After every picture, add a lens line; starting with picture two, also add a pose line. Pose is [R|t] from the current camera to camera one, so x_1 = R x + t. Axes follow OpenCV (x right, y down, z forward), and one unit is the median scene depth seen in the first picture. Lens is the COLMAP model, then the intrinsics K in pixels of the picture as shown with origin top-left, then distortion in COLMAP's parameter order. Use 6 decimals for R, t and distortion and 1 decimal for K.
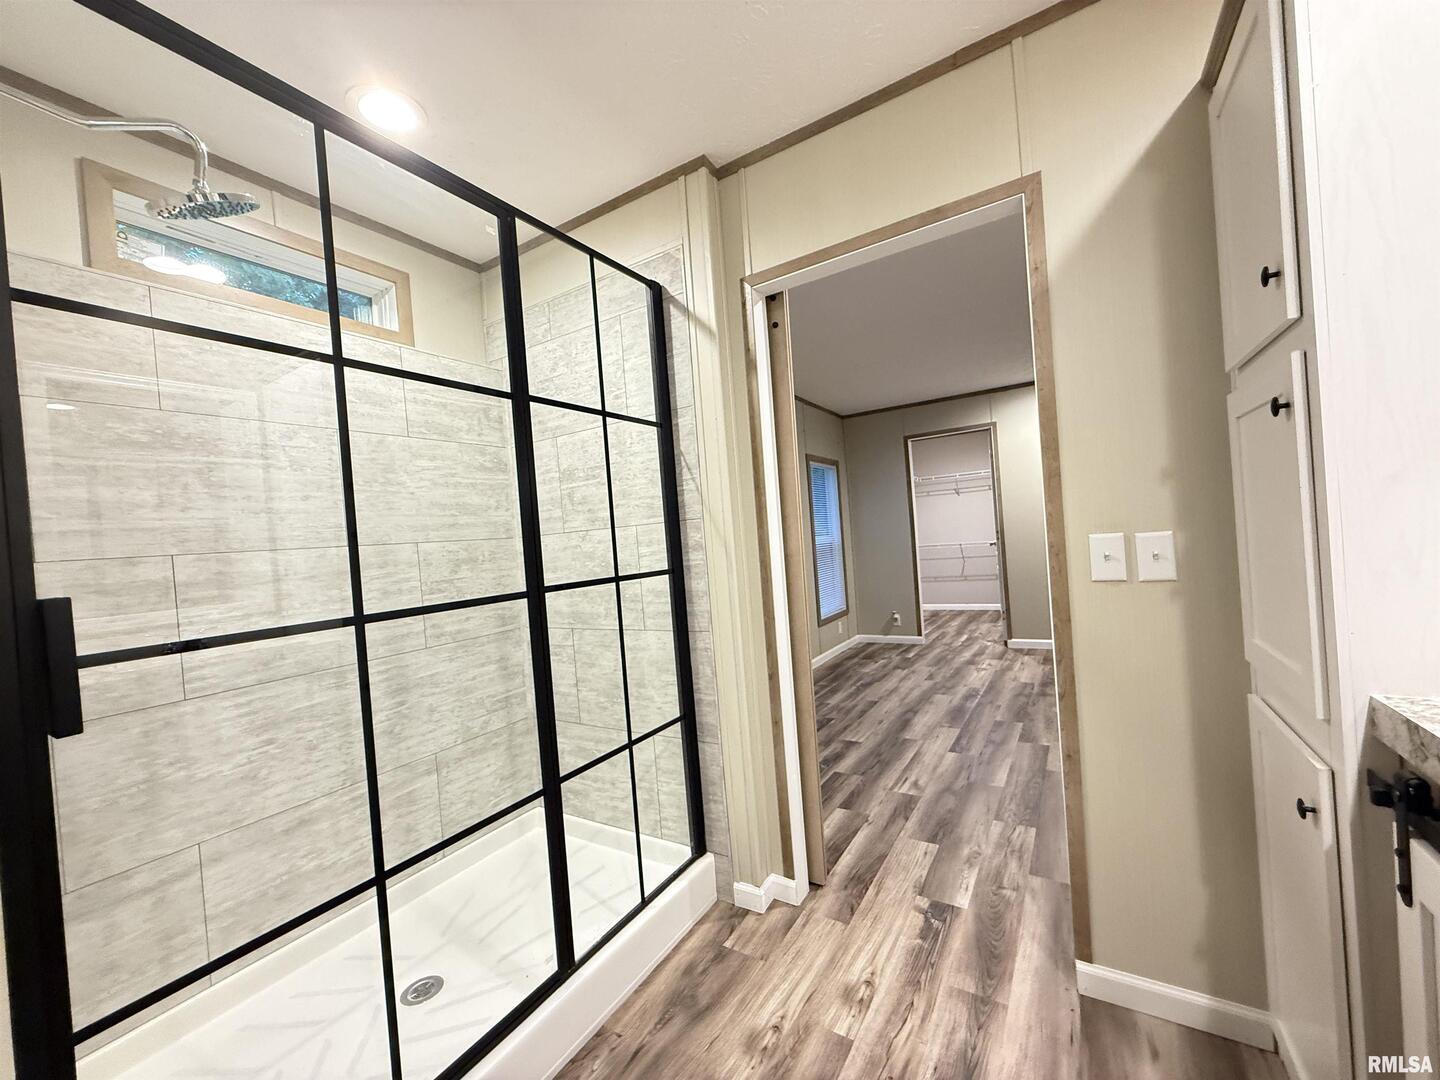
lens RADIAL K [[574.0, 0, 720.8], [0, 574.0, 544.3], [0, 0, 1]] dist [-0.000953, 0.000319]
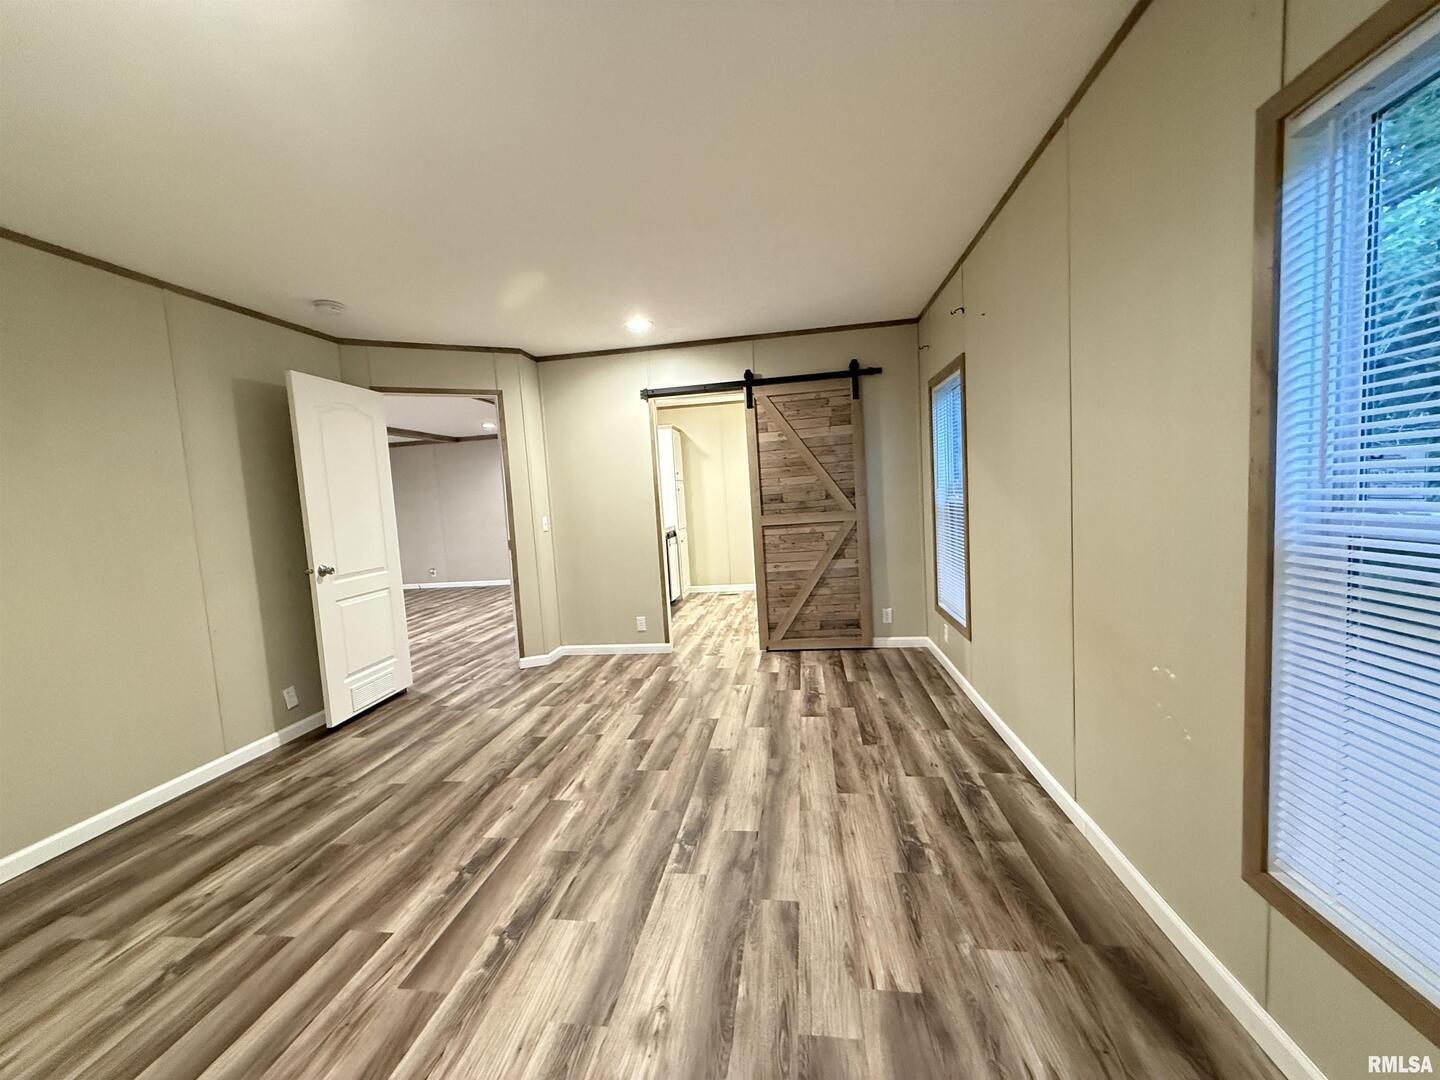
lens RADIAL K [[574.0, 0, 718.7], [0, 574.0, 543.0], [0, 0, 1]] dist [-0.000953, 0.000319]
pose [[-0.901893, 0.164550, -0.399389, 0.629400], [0.125662, 0.984559, 0.121874, -0.073689], [0.413277, 0.059730, -0.908644, 1.594830]]
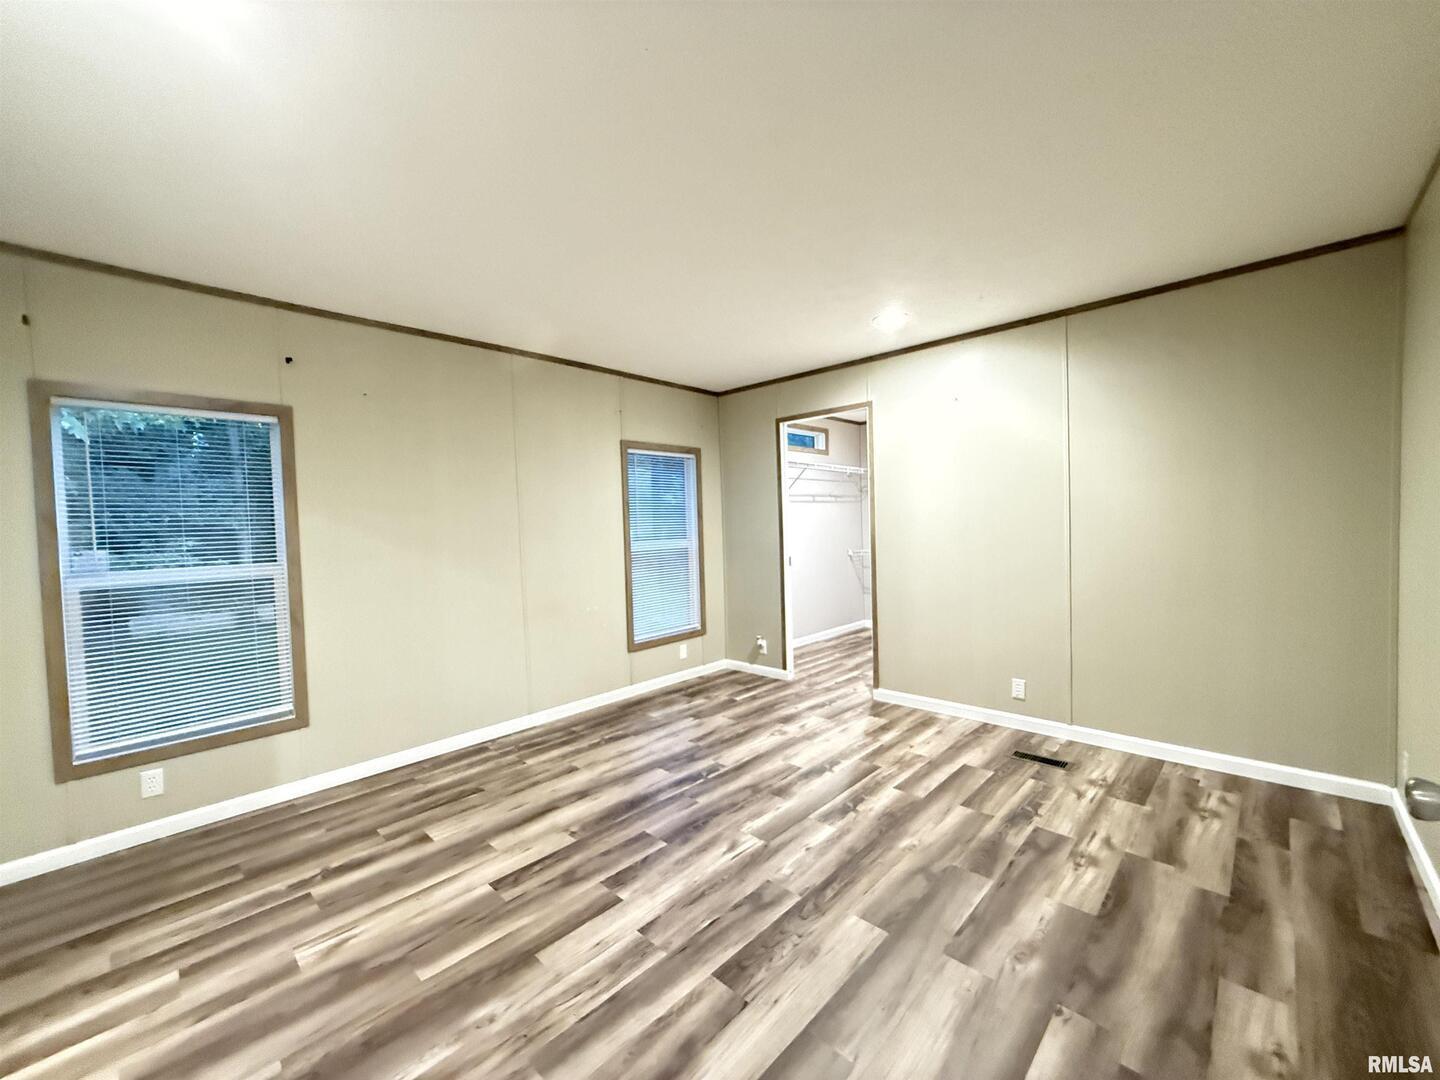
lens RADIAL K [[574.0, 0, 720.4], [0, 574.0, 543.3], [0, 0, 1]] dist [-0.000953, 0.000319]
pose [[0.980218, 0.051634, -0.191067, 0.640860], [-0.044425, 0.998137, 0.041824, -0.074804], [0.192871, -0.032509, 0.980685, 0.315669]]
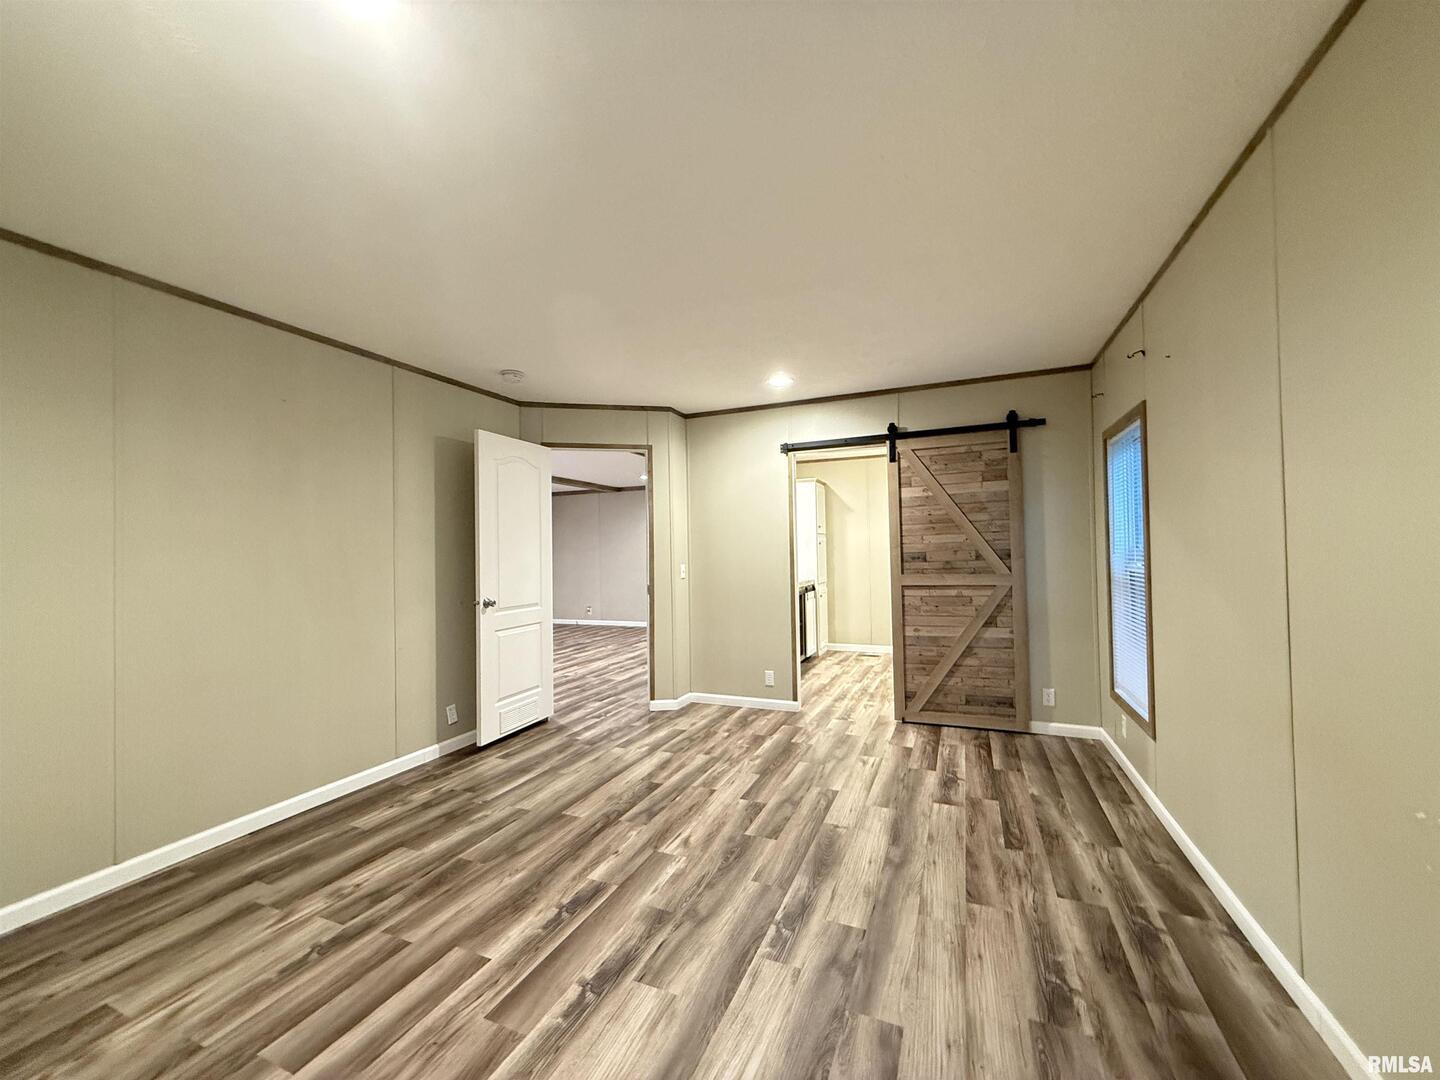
lens RADIAL K [[574.0, 0, 717.8], [0, 574.0, 542.8], [0, 0, 1]] dist [-0.000953, 0.000319]
pose [[-0.982377, 0.090478, -0.163551, 0.593707], [0.091036, 0.995839, 0.004094, -0.071987], [0.163241, -0.010867, -0.986526, 1.593226]]
